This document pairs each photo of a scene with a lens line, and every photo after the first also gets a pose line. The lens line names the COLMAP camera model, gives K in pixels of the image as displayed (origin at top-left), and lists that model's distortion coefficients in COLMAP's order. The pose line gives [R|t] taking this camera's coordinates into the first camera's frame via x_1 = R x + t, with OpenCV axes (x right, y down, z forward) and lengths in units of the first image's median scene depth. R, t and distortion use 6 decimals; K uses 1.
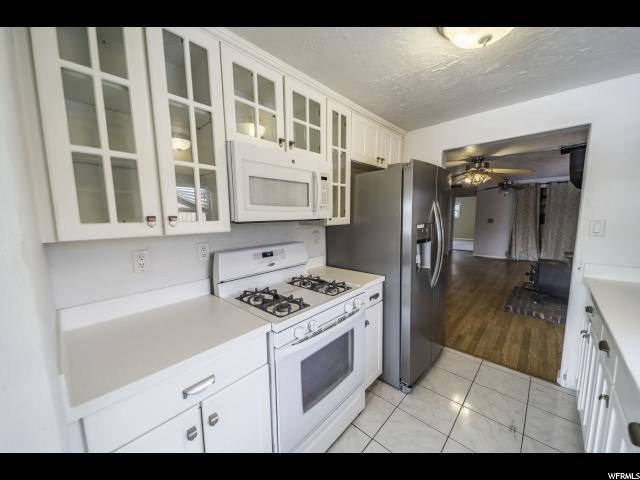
lens RADIAL K [[237.5, 0, 317.9], [0, 237.5, 244.0], [0, 0, 1]] dist [0.023994, -0.000251]
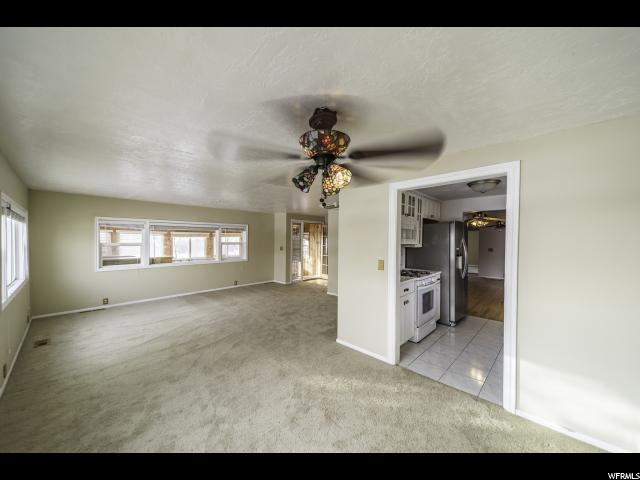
lens RADIAL K [[237.5, 0, 317.9], [0, 237.5, 244.0], [0, 0, 1]] dist [0.023994, -0.000251]
pose [[0.999660, 0.025350, -0.006042, -0.755745], [-0.025856, 0.993757, -0.108533, 0.135637], [0.003253, 0.108652, 0.994075, -1.084971]]
